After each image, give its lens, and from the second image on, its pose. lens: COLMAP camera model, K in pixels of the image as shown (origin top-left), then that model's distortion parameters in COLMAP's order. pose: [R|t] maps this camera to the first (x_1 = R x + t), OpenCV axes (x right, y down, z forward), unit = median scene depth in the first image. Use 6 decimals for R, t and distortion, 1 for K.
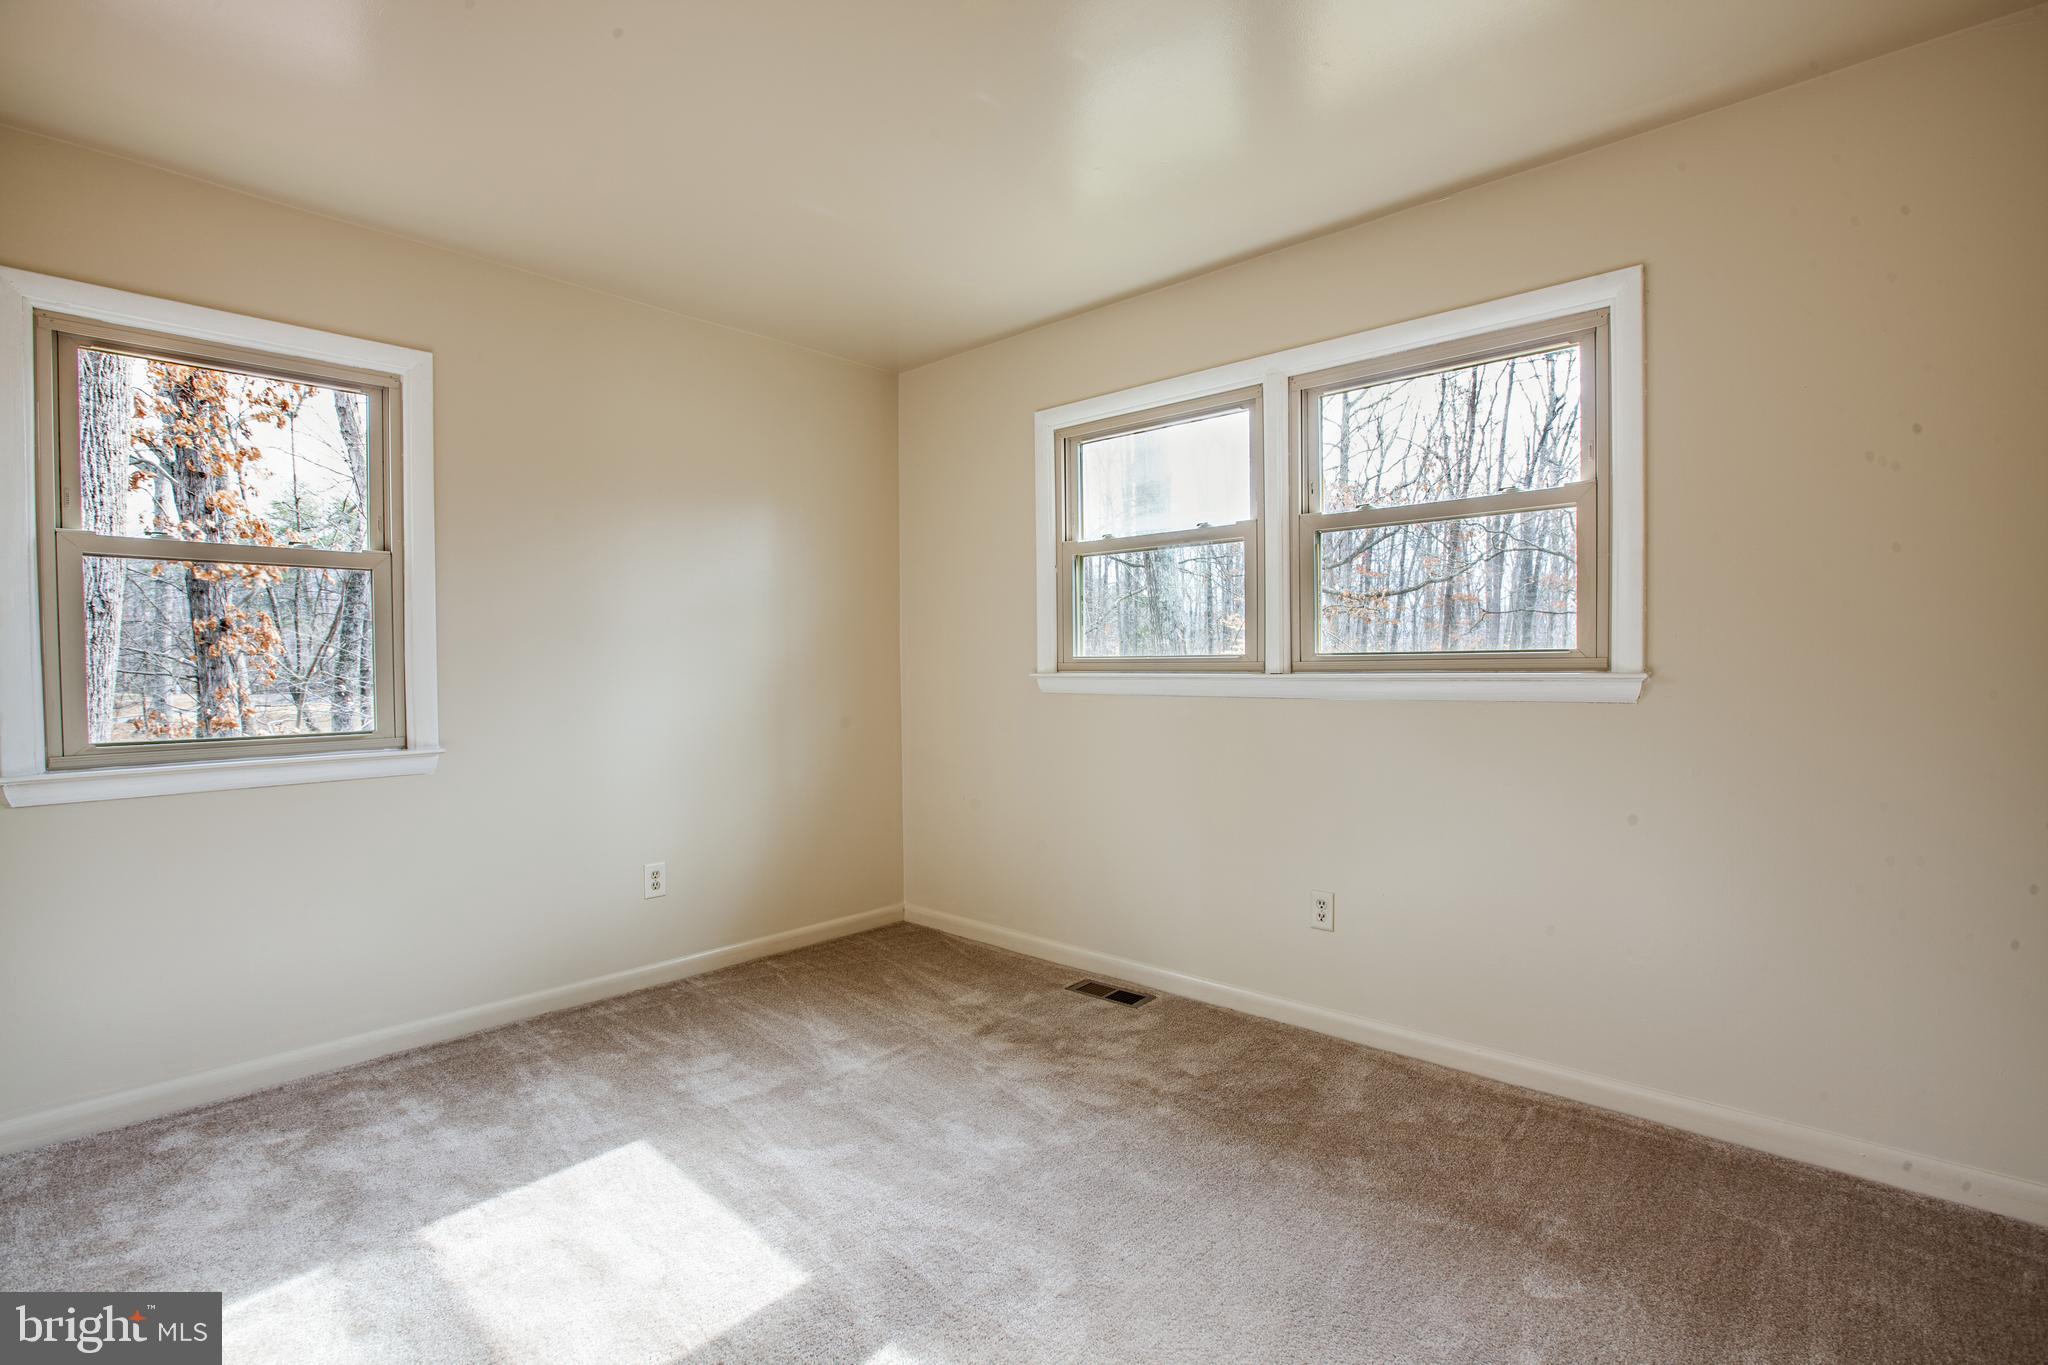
lens RADIAL K [[932.9, 0, 1026.7], [0, 932.9, 683.1], [0, 0, 1]] dist [-0.015045, 0.000197]
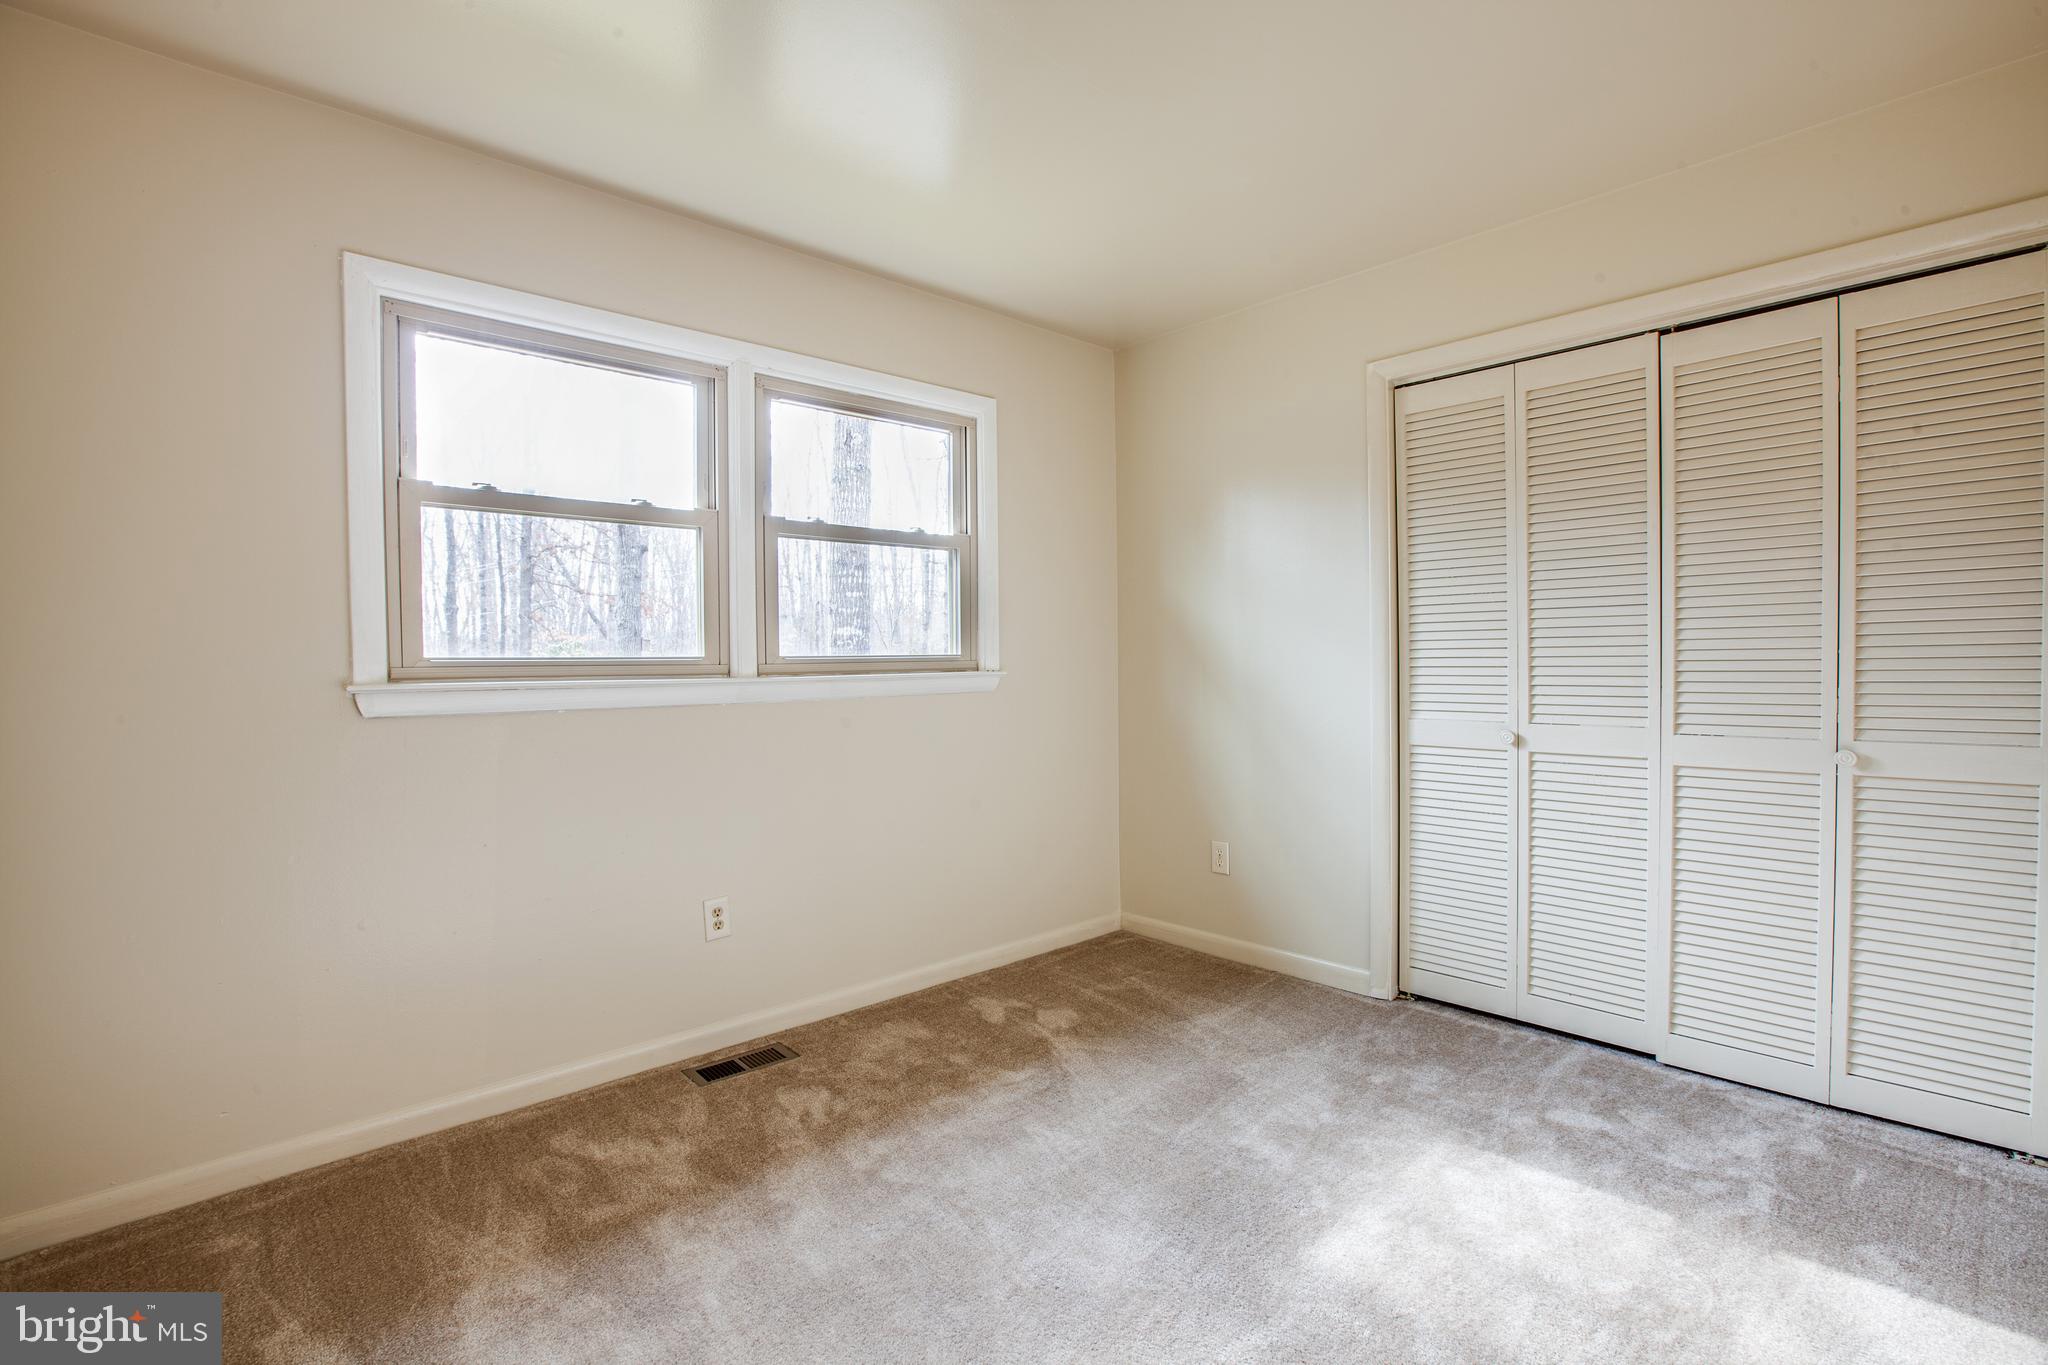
lens RADIAL K [[932.9, 0, 1026.7], [0, 932.9, 683.1], [0, 0, 1]] dist [-0.015045, 0.000197]
pose [[0.094538, -0.020531, 0.995310, -0.647460], [0.032958, 0.999304, 0.017483, -0.010946], [-0.994976, 0.031151, 0.095149, 0.613548]]
